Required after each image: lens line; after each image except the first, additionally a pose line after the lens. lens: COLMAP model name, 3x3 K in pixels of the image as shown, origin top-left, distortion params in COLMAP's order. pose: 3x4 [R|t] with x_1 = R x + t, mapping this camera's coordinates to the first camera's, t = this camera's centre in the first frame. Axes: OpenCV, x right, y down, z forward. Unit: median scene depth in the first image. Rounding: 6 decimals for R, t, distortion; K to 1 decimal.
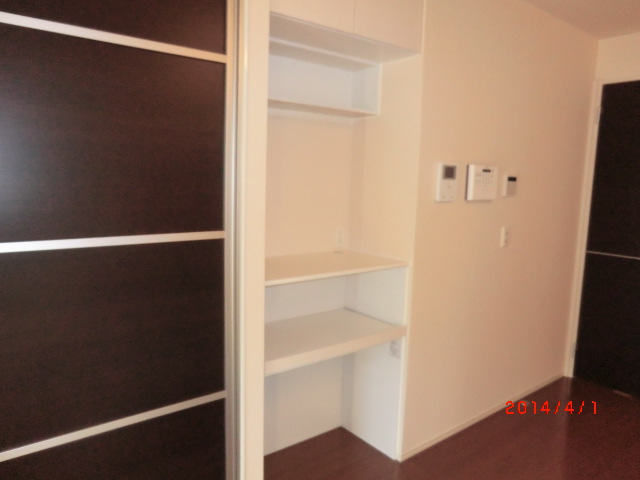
lens RADIAL K [[466.7, 0, 320.0], [0, 466.7, 240.0], [0, 0, 1]] dist [-0.077580, -0.000278]
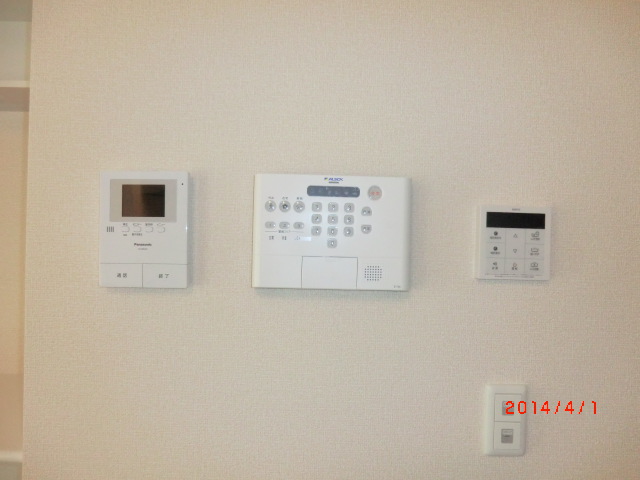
lens RADIAL K [[466.7, 0, 320.0], [0, 466.7, 240.0], [0, 0, 1]] dist [-0.077580, -0.000278]
pose [[0.814932, -0.025194, -0.579008, 0.533801], [-0.074203, 0.986296, -0.147355, -0.074565], [0.574786, 0.163048, 0.801895, 0.765326]]
